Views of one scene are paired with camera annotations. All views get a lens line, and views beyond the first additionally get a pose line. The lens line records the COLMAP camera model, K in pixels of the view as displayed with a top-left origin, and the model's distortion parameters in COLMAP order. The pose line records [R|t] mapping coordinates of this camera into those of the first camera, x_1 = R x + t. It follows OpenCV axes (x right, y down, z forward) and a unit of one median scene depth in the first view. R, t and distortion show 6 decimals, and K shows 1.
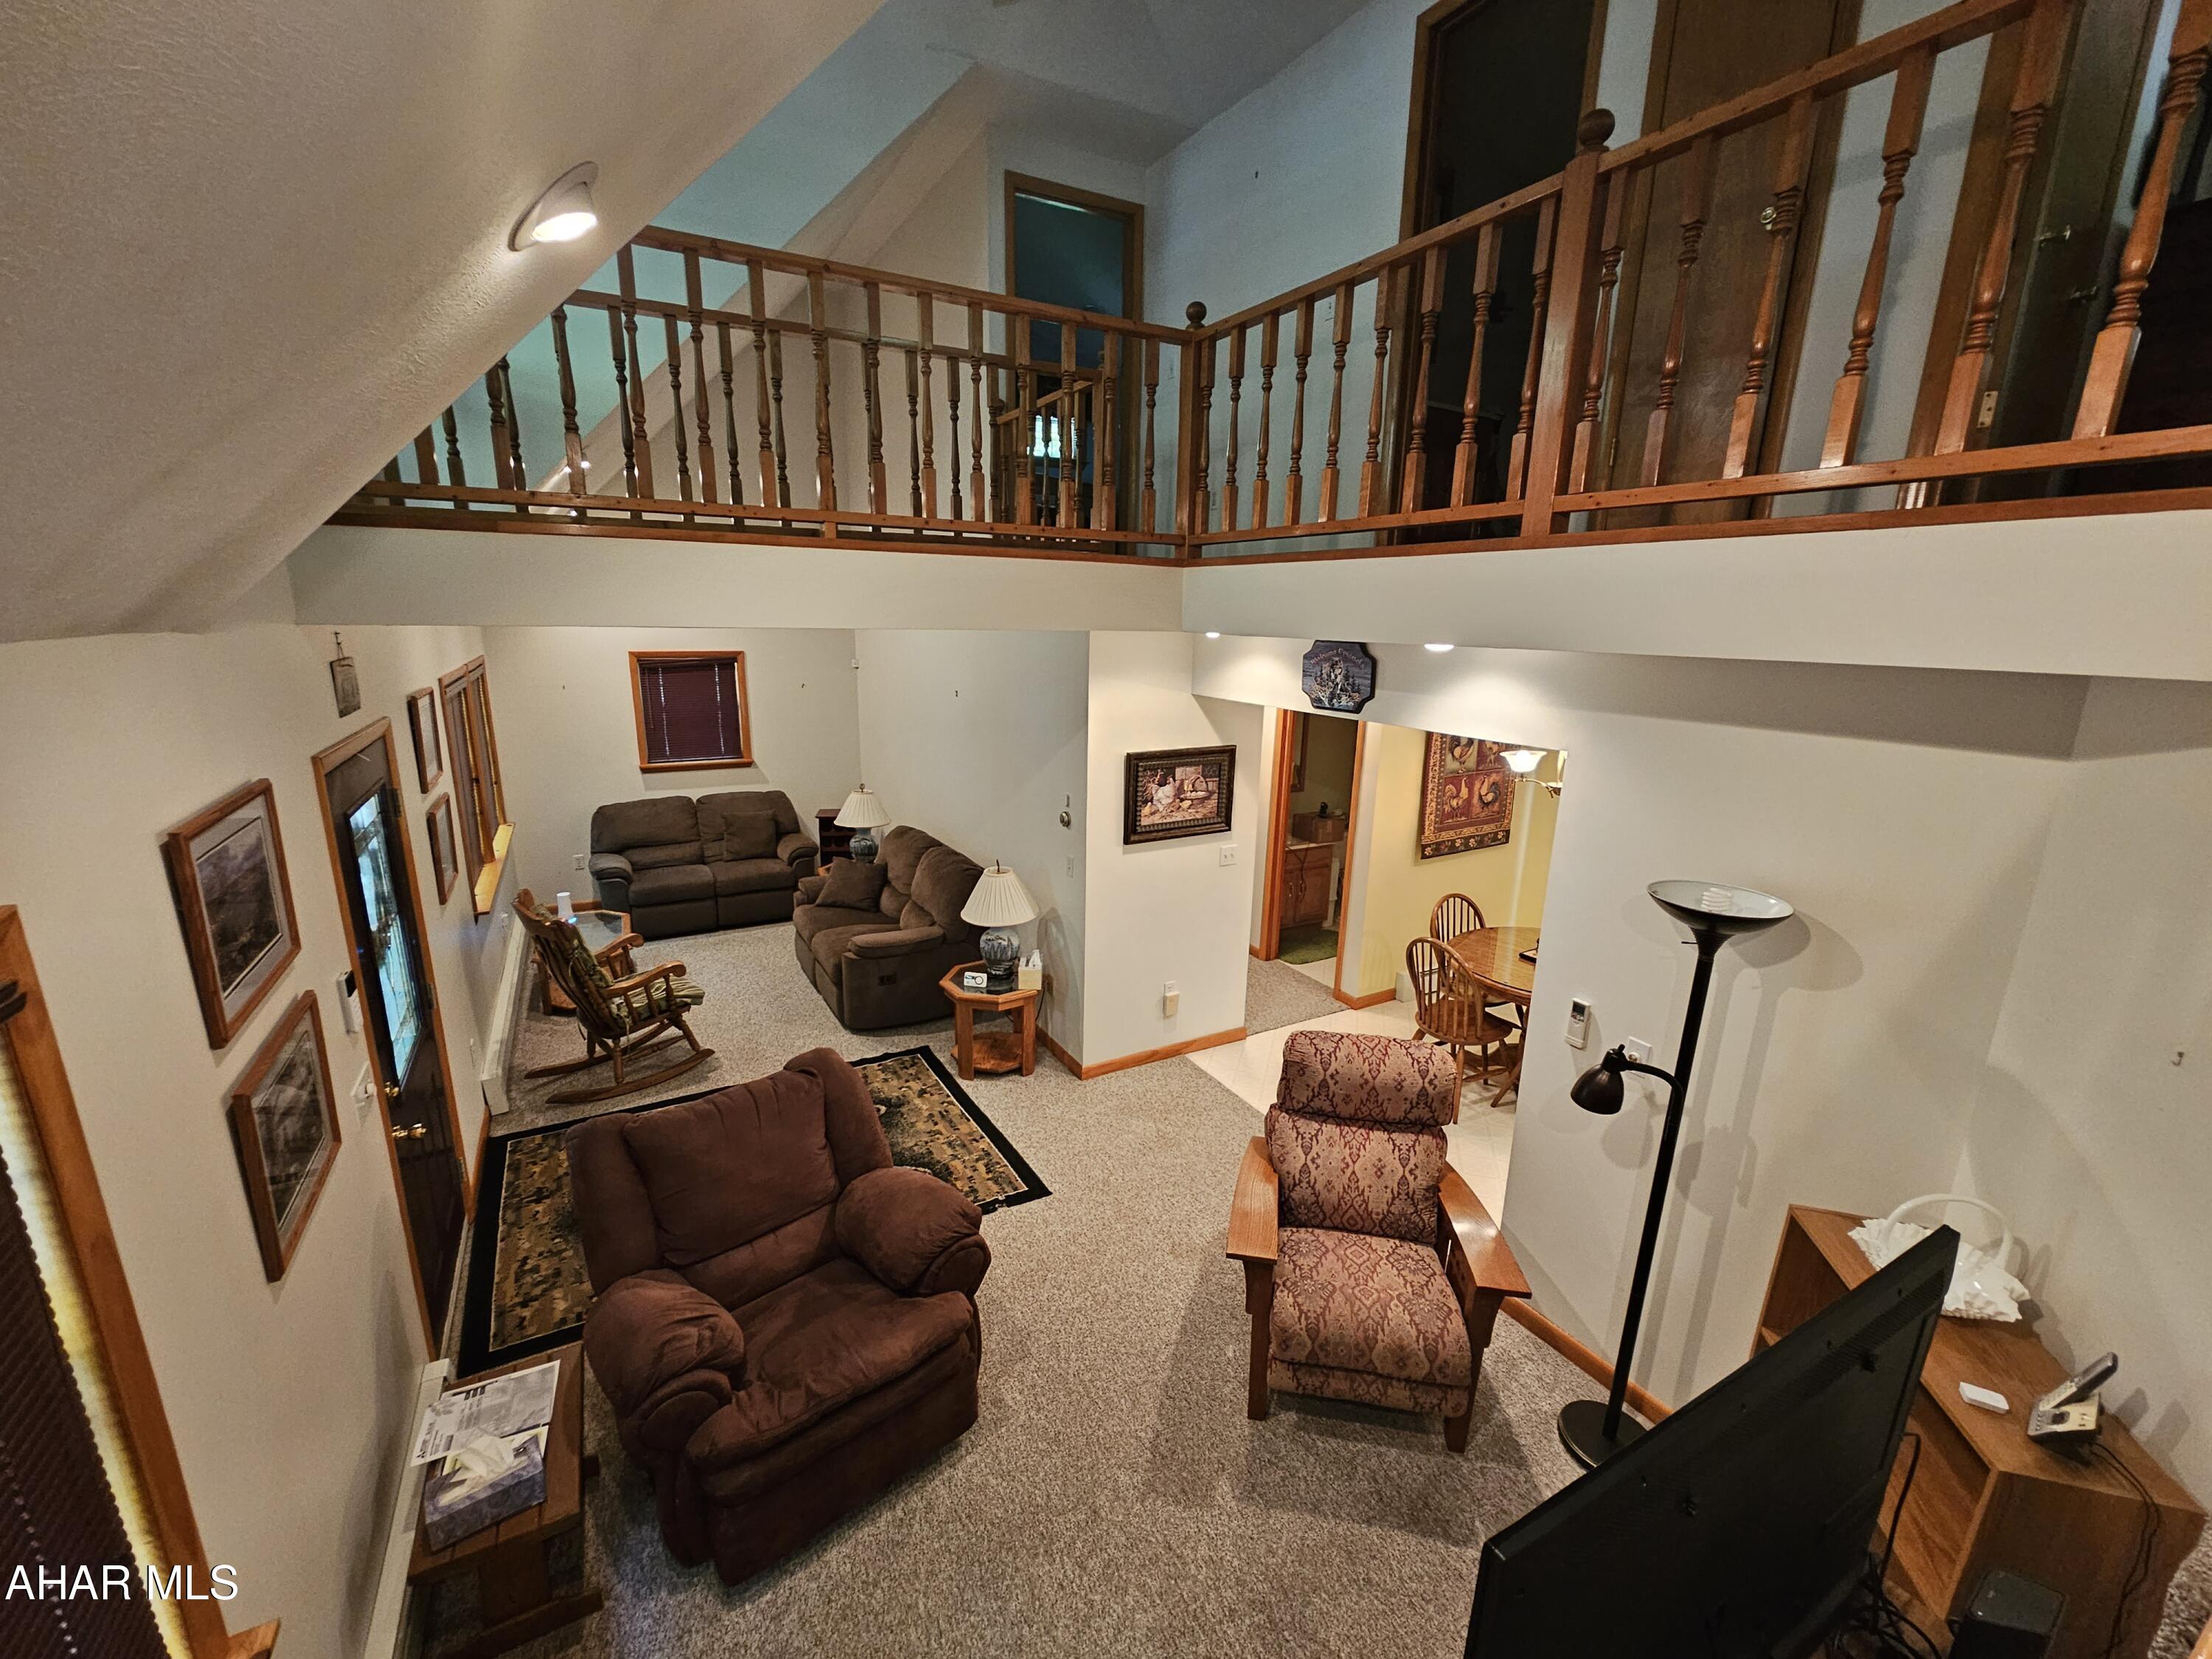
lens RADIAL K [[906.0, 0, 1086.8], [0, 906.0, 834.2], [0, 0, 1]] dist [-0.002920, 0.002248]
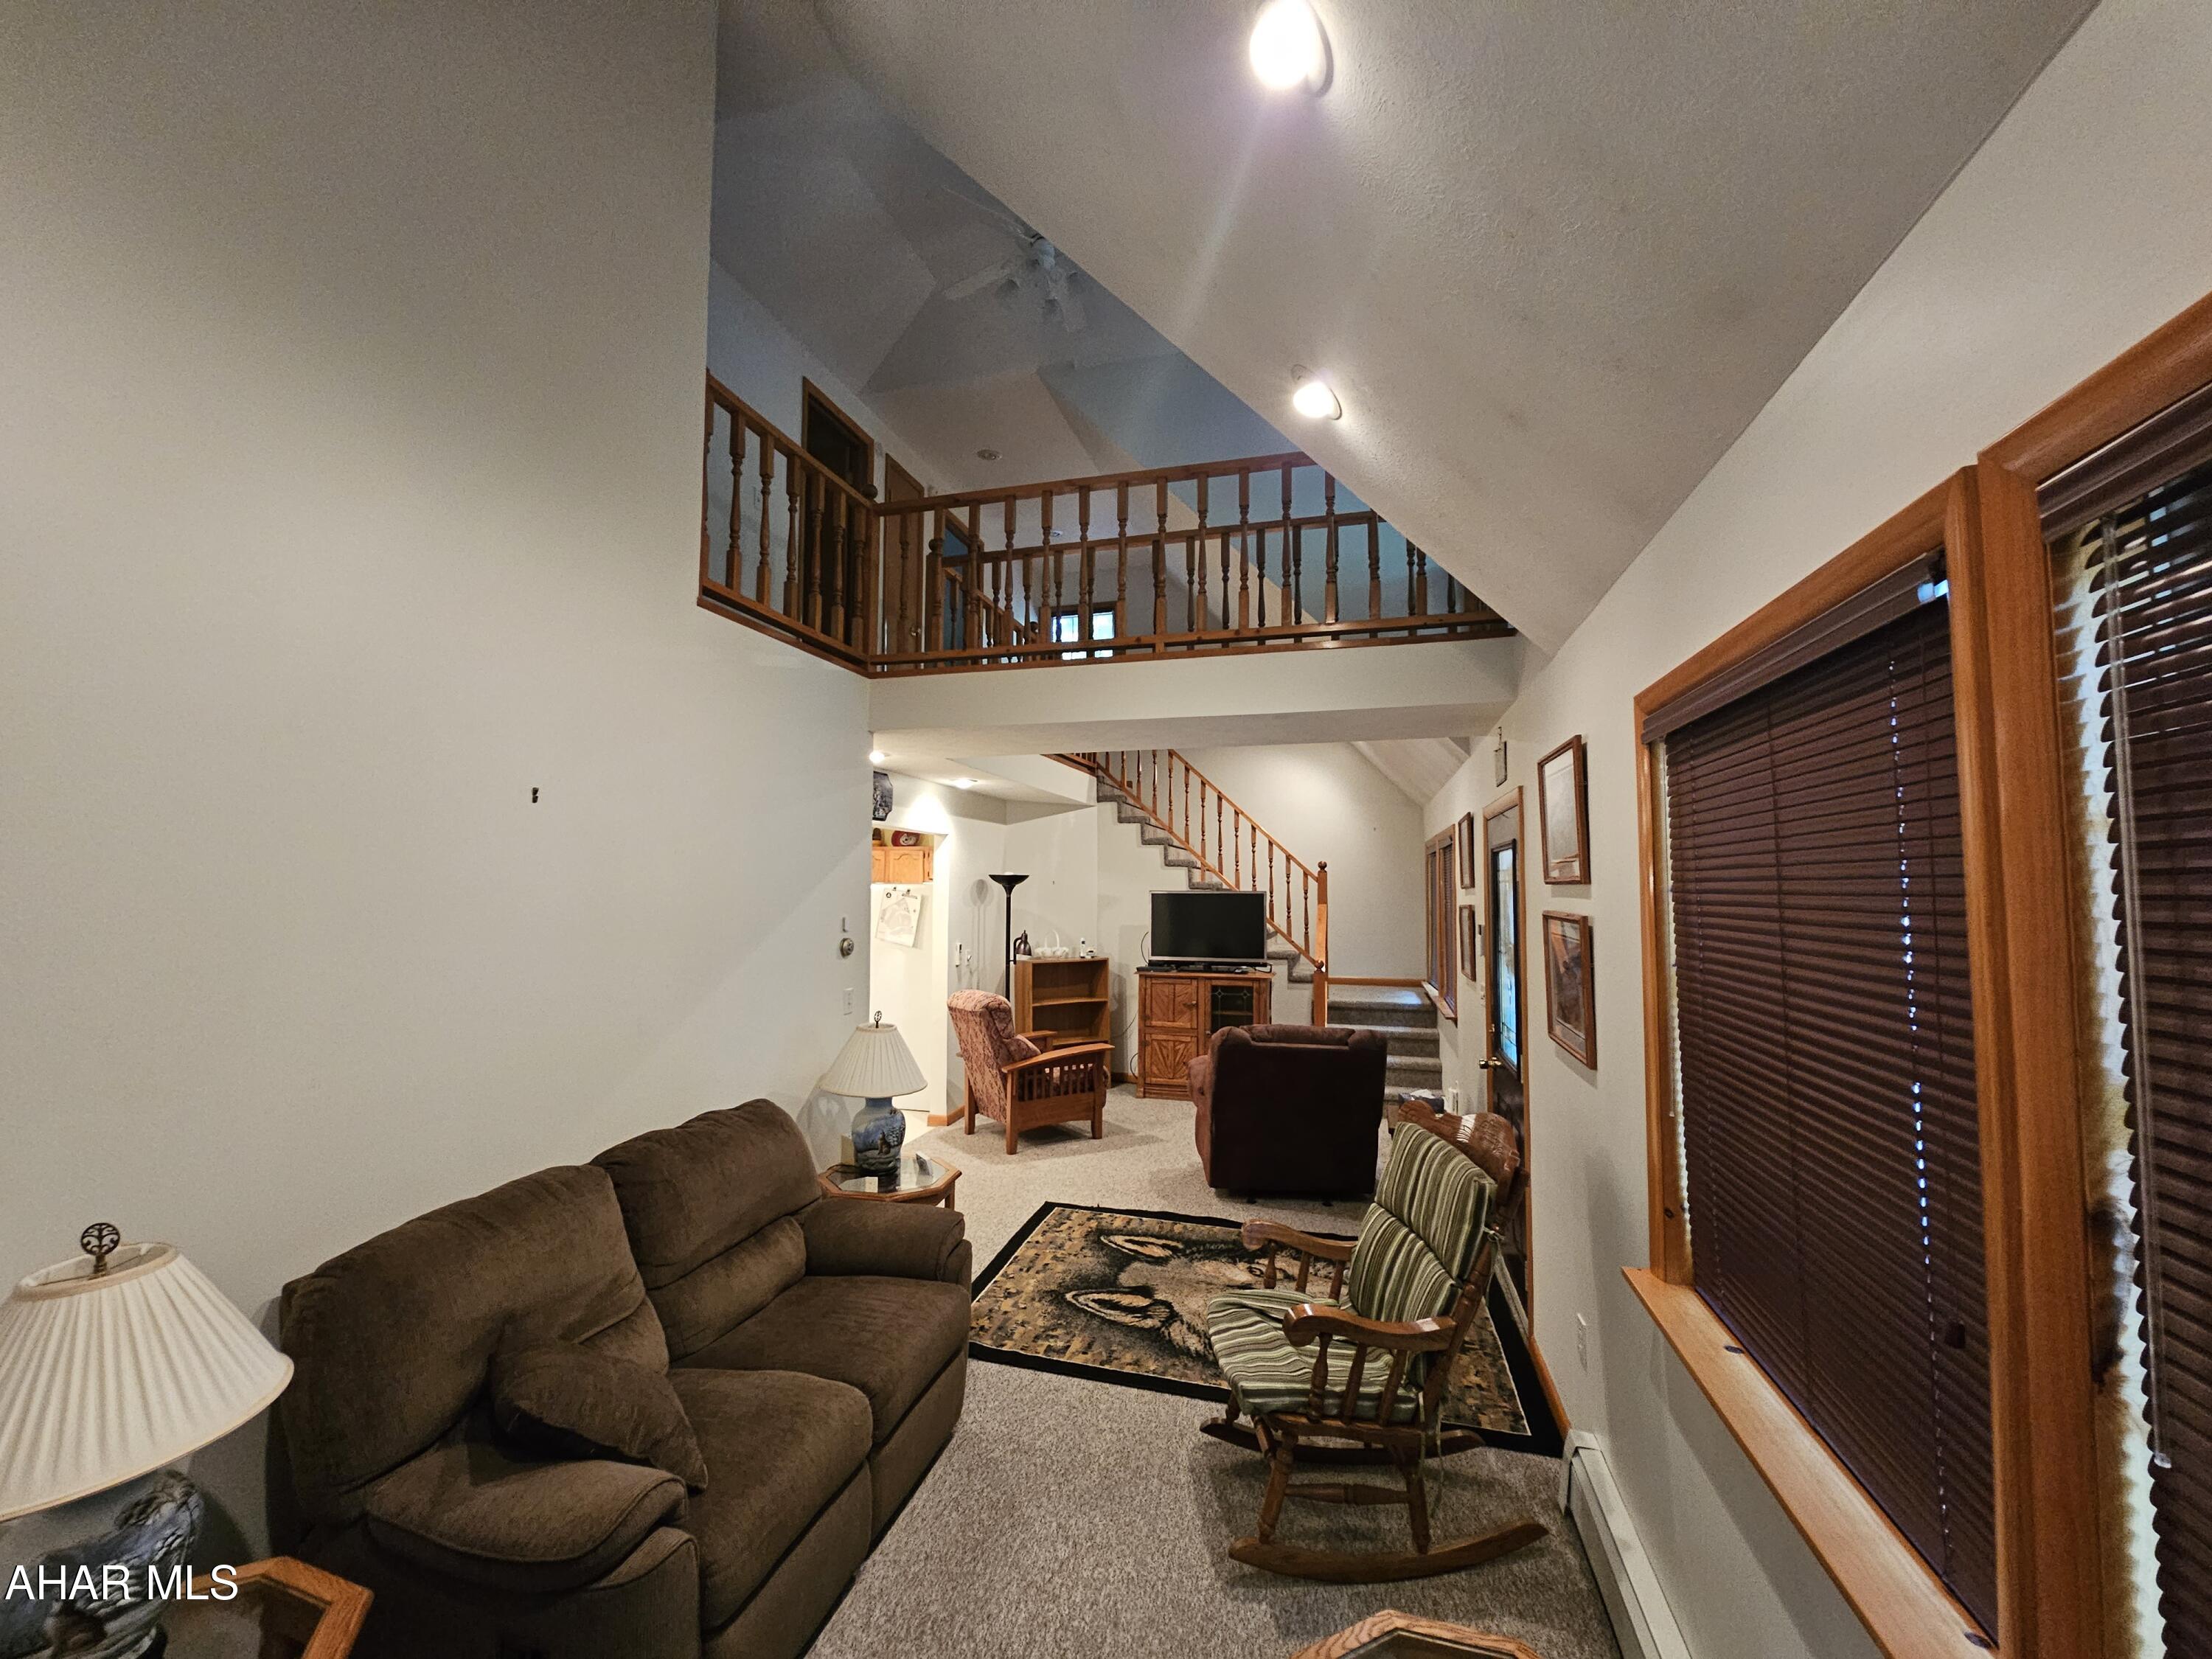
lens RADIAL K [[906.0, 0, 1098.9], [0, 906.0, 839.5], [0, 0, 1]] dist [-0.002920, 0.002248]
pose [[-0.714852, 0.018349, 0.699035, -0.809881], [0.150179, 0.980358, 0.127844, -0.193059], [-0.682959, 0.196370, -0.703566, 1.459121]]
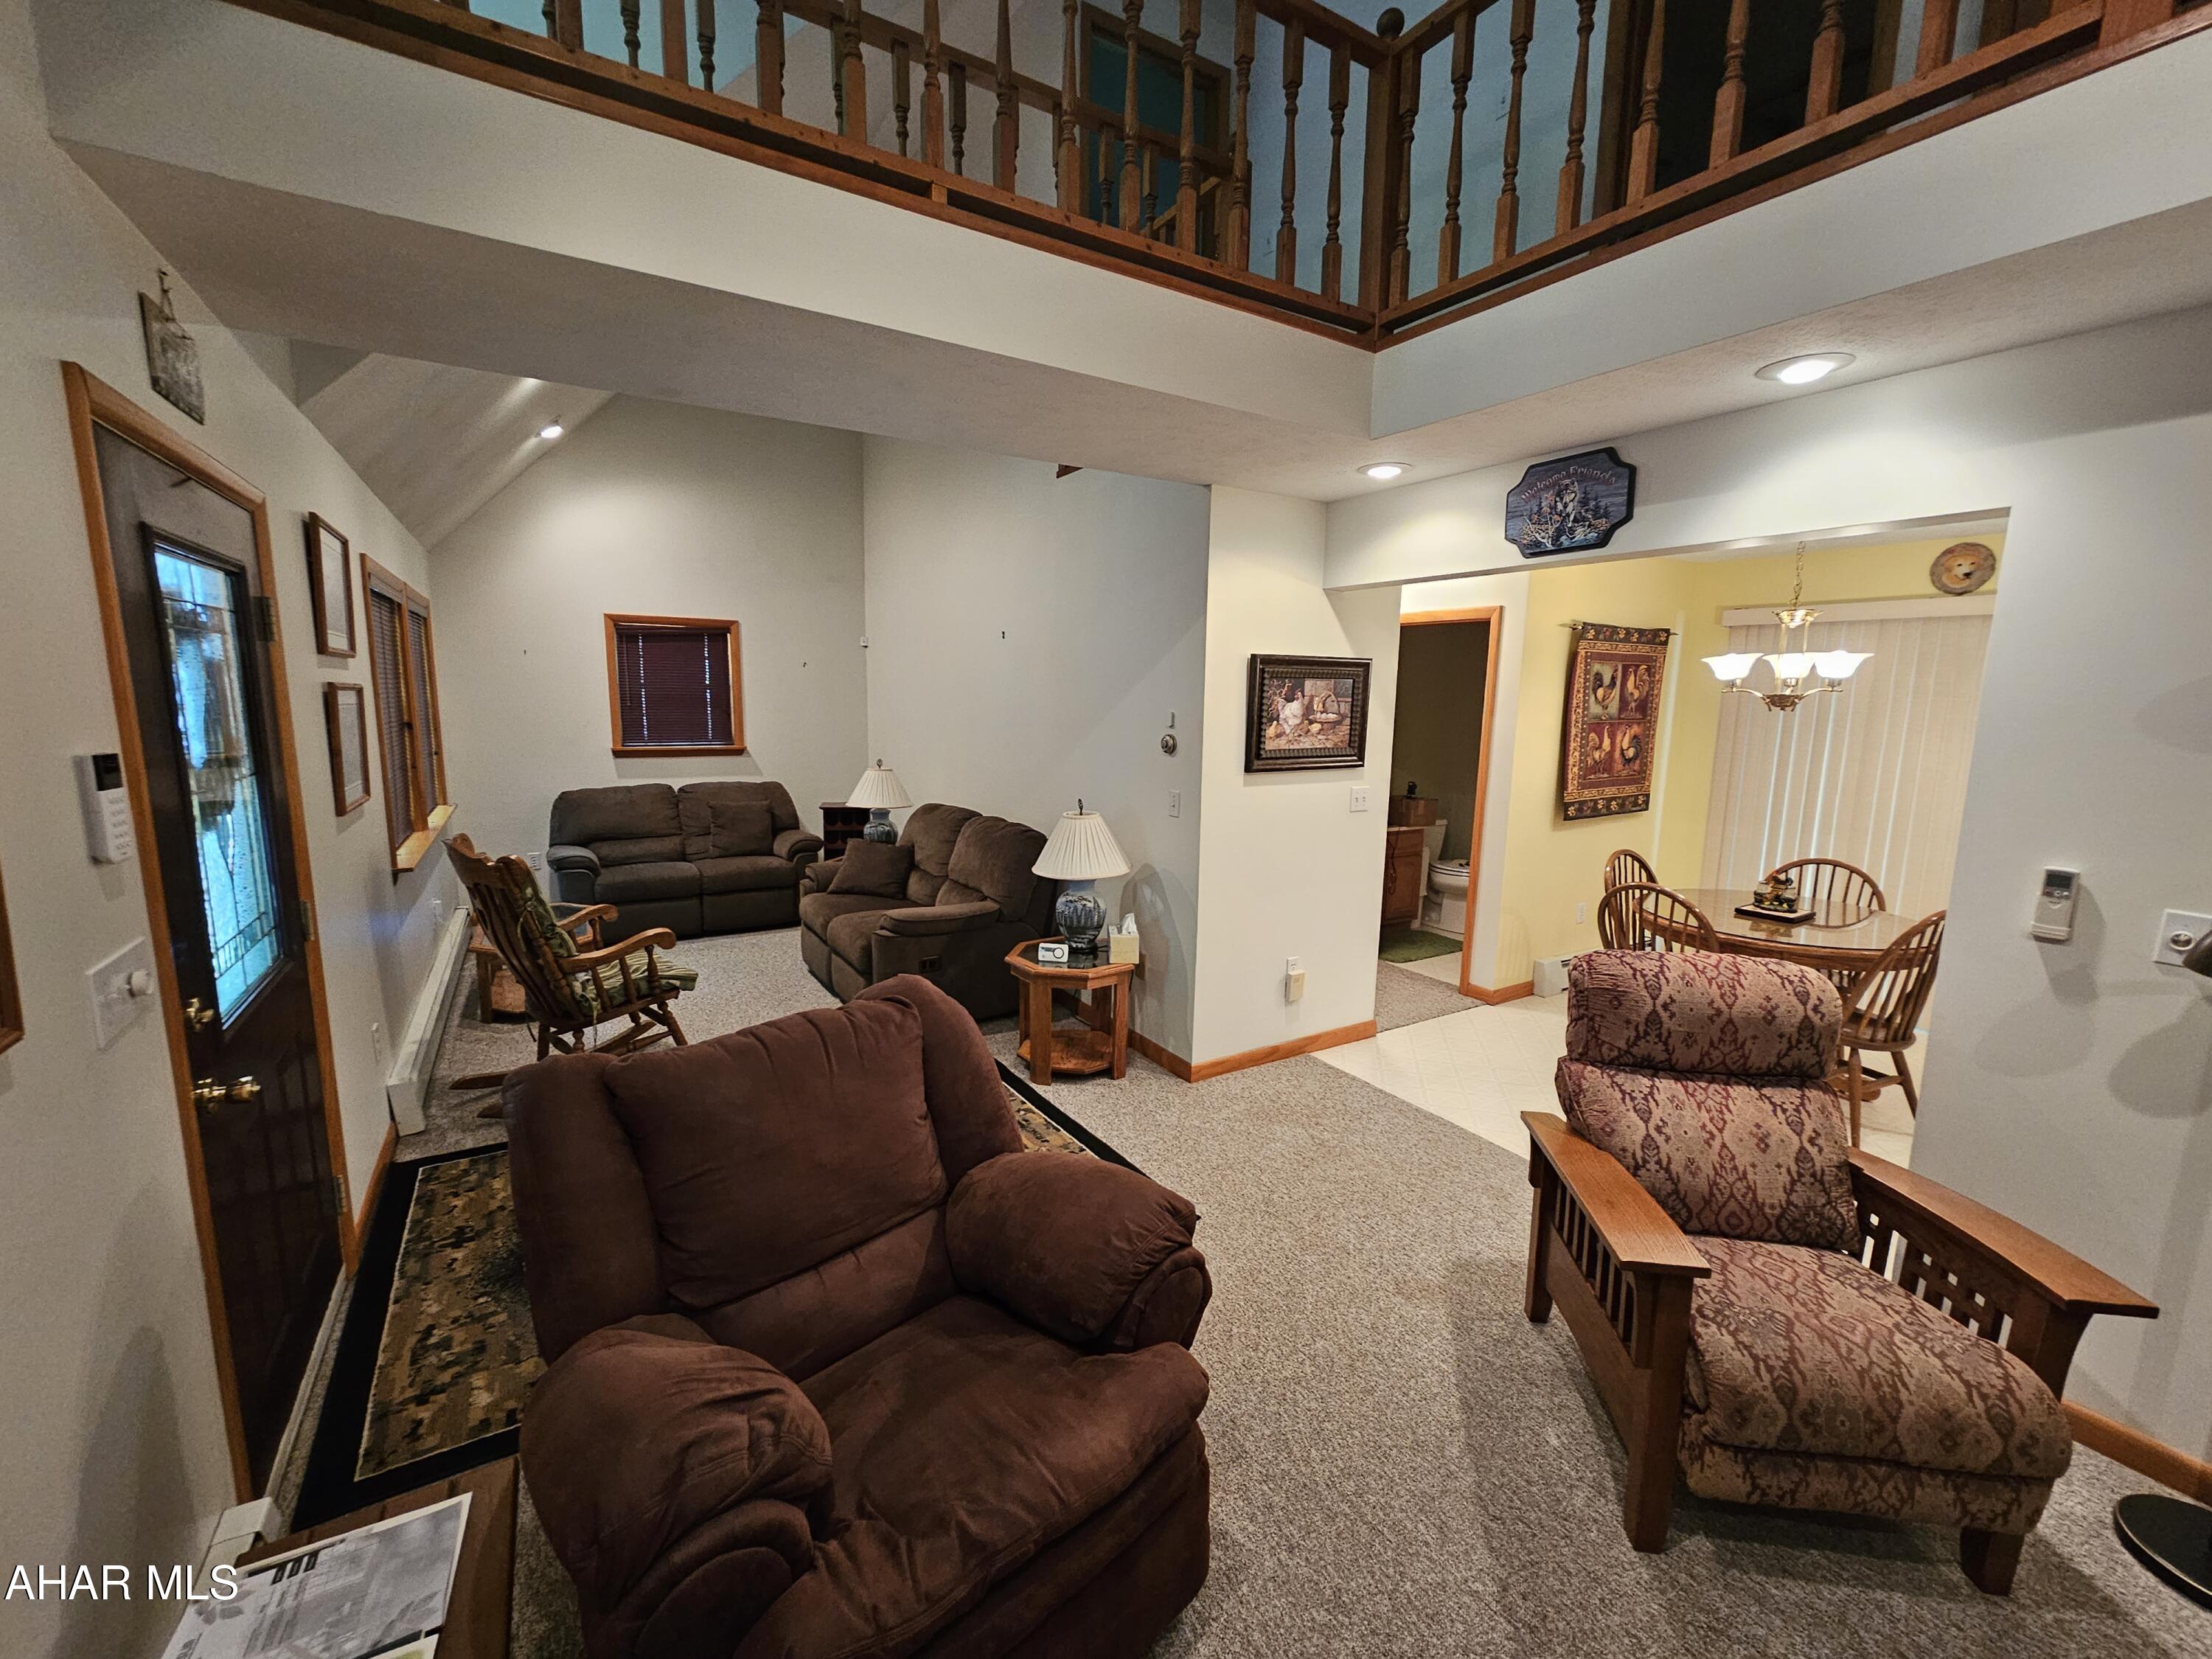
lens RADIAL K [[906.0, 0, 1092.3], [0, 906.0, 833.1], [0, 0, 1]] dist [-0.002920, 0.002248]
pose [[0.999067, -0.006988, 0.042614, -0.128976], [0.010634, 0.996244, -0.085935, 0.132825], [-0.041854, 0.086308, 0.995389, 0.228505]]
